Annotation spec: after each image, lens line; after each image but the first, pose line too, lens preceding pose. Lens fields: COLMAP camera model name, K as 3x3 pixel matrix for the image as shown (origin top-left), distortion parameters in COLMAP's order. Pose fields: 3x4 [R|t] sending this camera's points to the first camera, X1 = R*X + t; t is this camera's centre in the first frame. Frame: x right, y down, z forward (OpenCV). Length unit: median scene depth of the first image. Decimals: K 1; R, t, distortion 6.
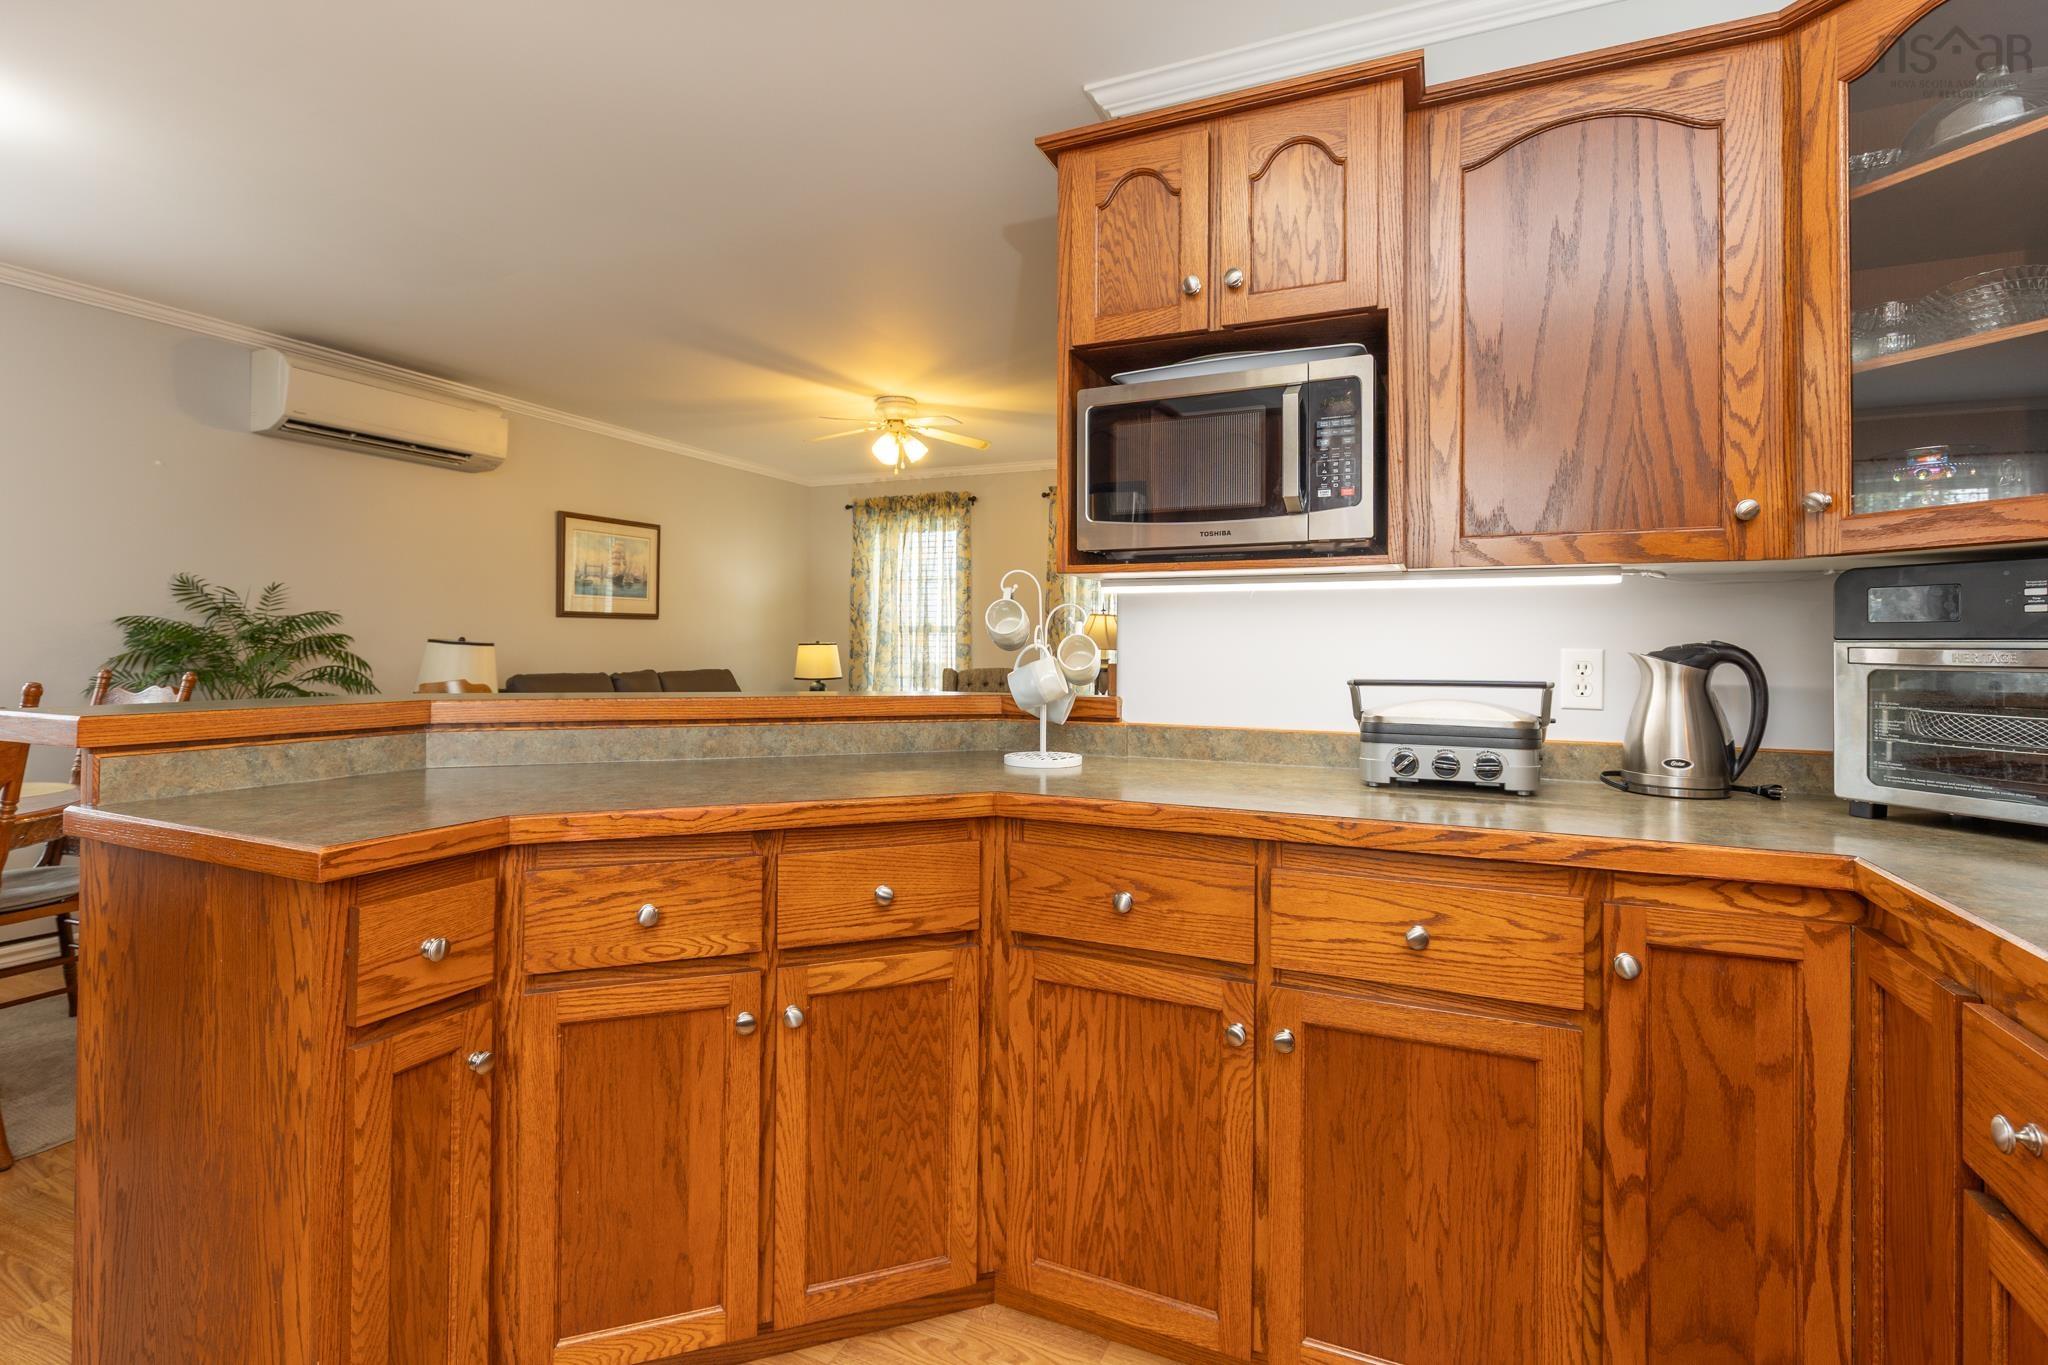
lens RADIAL K [[984.1, 0, 1020.6], [0, 984.1, 637.1], [0, 0, 1]] dist [0.000659, -0.000745]
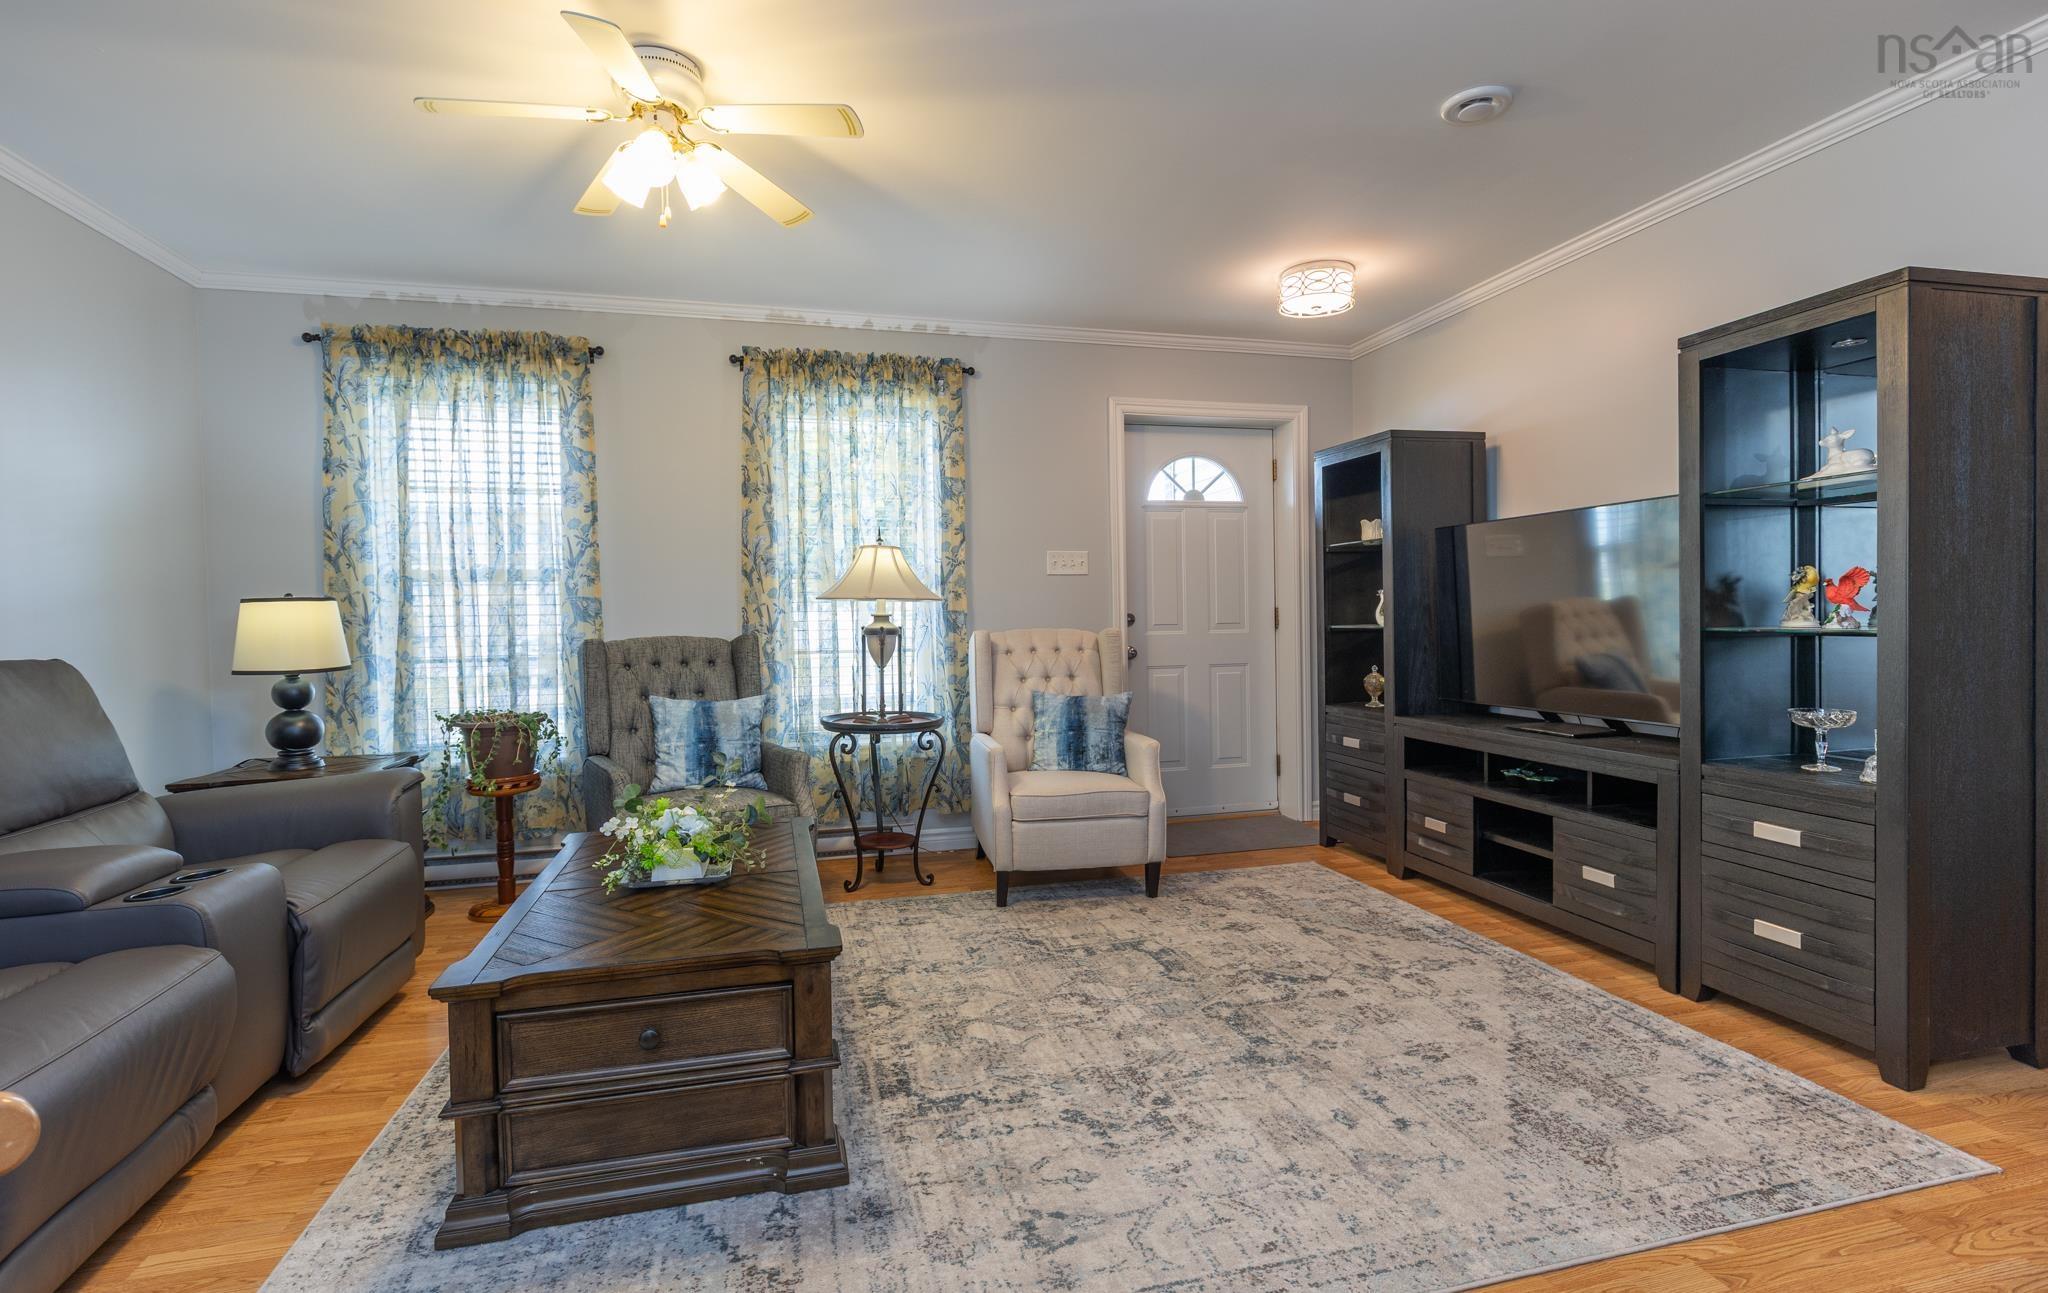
lens RADIAL K [[991.3, 0, 1012.1], [0, 991.3, 637.2], [0, 0, 1]] dist [-0.008116, -0.000040]
pose [[0.768491, -0.034362, 0.638938, -0.402368], [0.015562, 0.999265, 0.035022, 0.022809], [-0.639672, -0.016971, 0.768461, 0.639702]]
